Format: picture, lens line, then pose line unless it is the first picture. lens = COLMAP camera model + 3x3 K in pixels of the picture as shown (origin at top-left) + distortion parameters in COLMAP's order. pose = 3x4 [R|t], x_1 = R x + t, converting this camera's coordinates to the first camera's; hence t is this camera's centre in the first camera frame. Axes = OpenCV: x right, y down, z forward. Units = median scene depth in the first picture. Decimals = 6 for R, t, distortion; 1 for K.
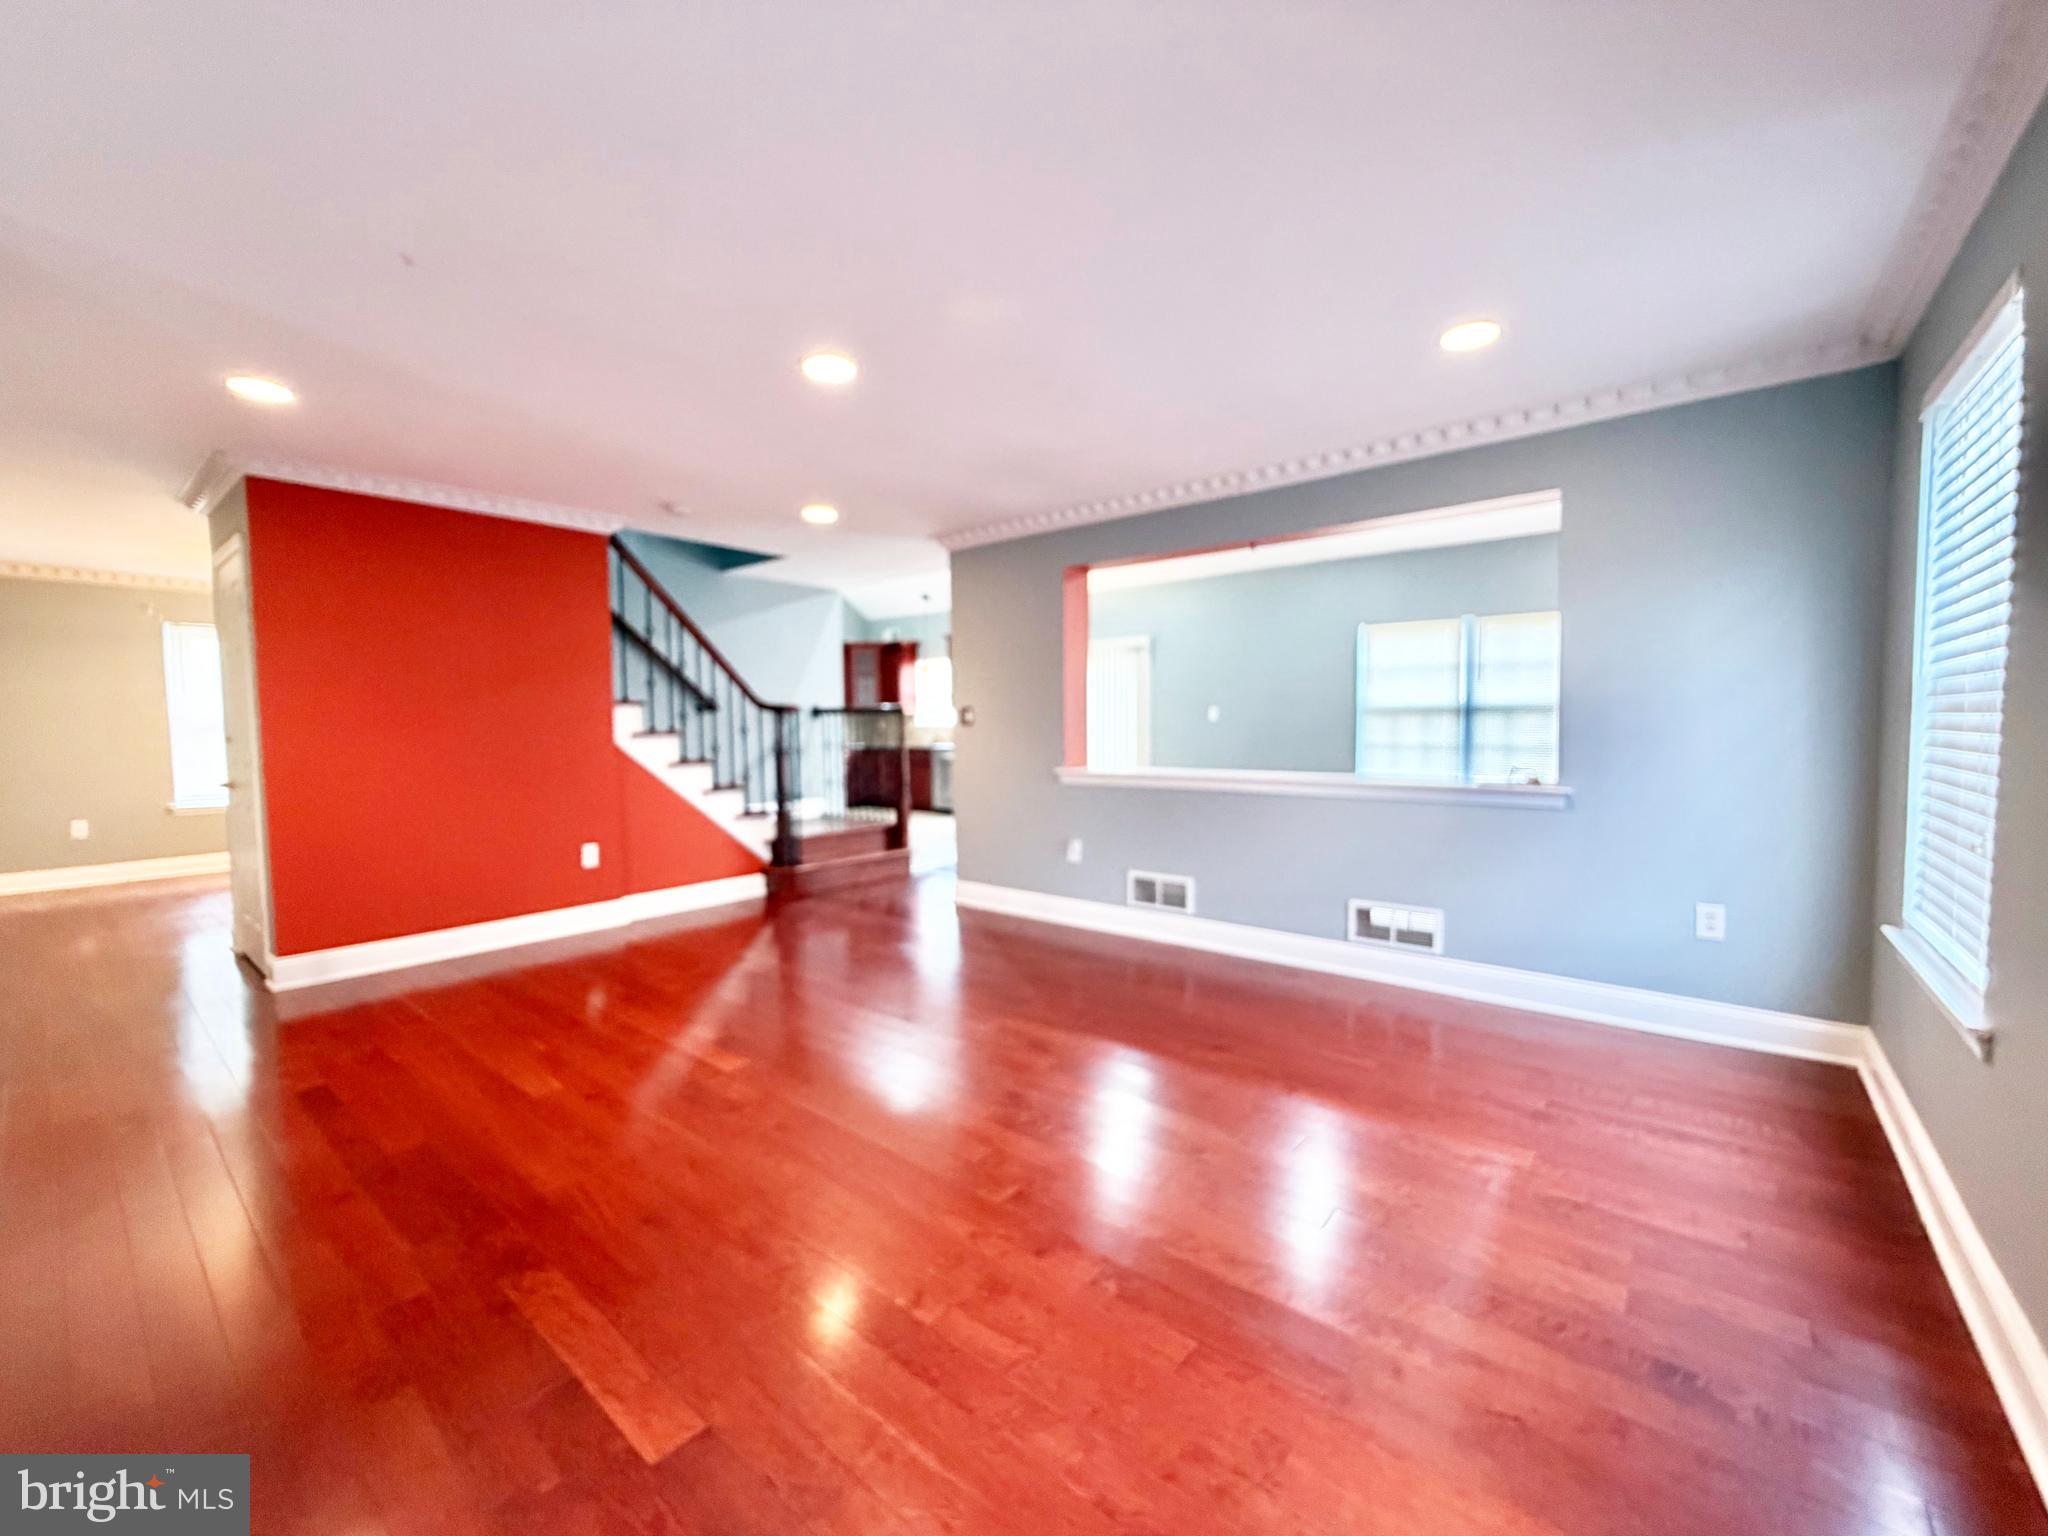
lens RADIAL K [[805.7, 0, 1082.8], [0, 805.7, 758.9], [0, 0, 1]] dist [0.000133, -0.000041]
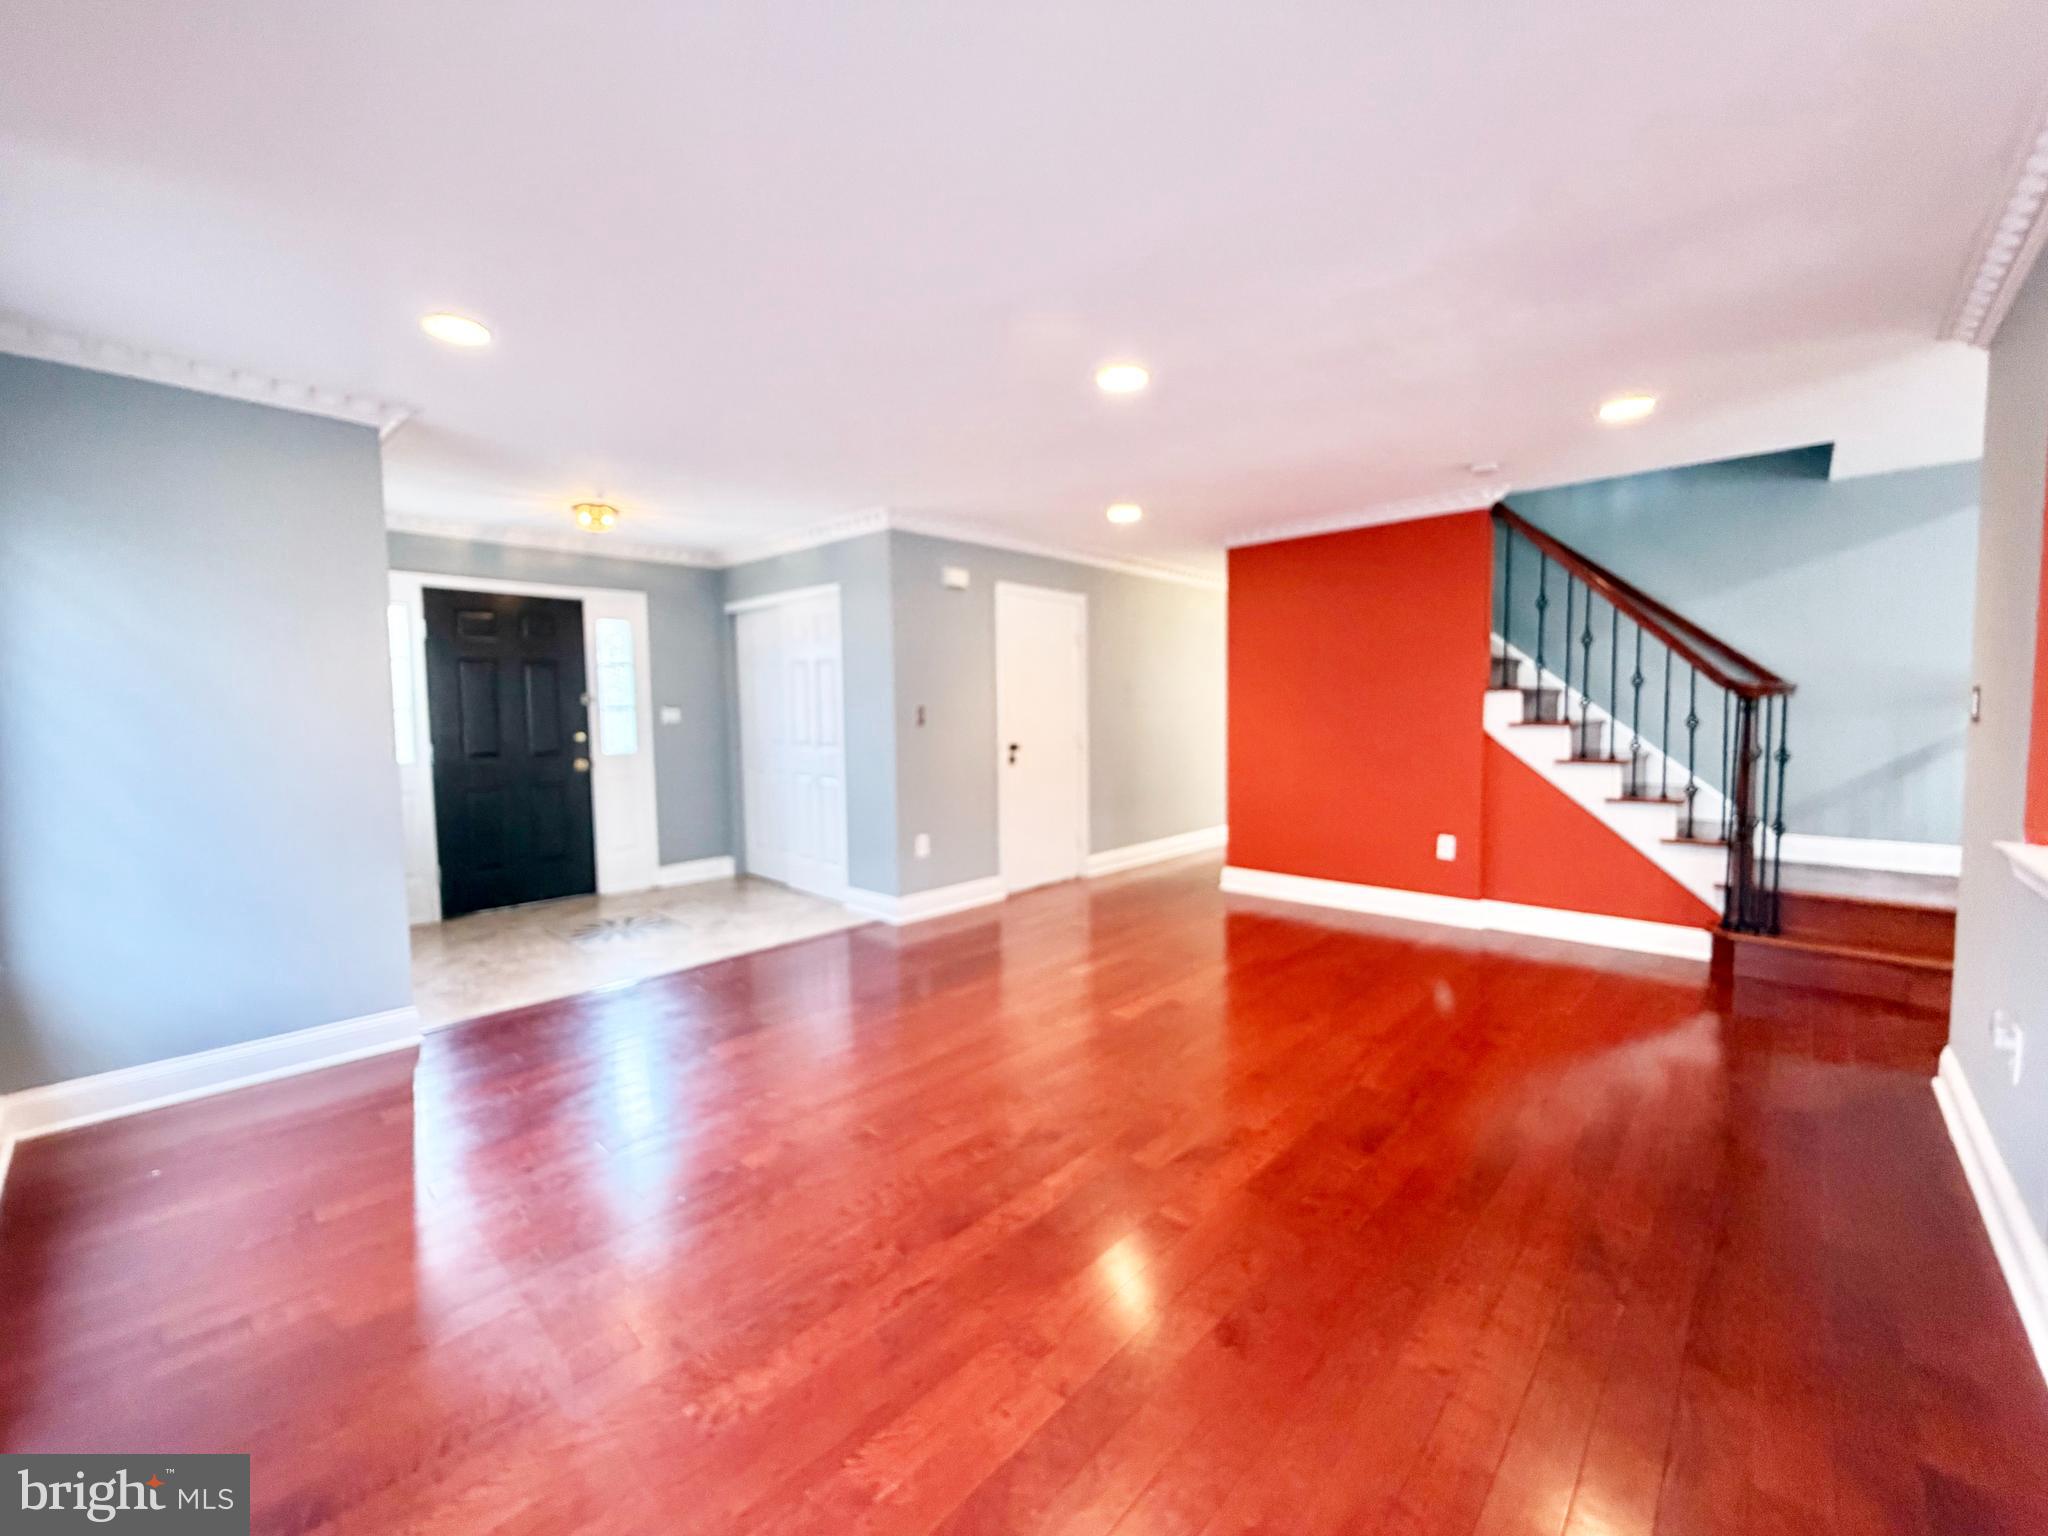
lens RADIAL K [[852.1, 0, 1012.5], [0, 852.1, 760.1], [0, 0, 1]] dist [-0.000242, -0.000304]
pose [[-0.088987, 0.069349, -0.993616, 0.414173], [-0.039613, 0.996538, 0.073101, -0.036349], [0.995245, 0.045865, -0.085932, 0.509298]]
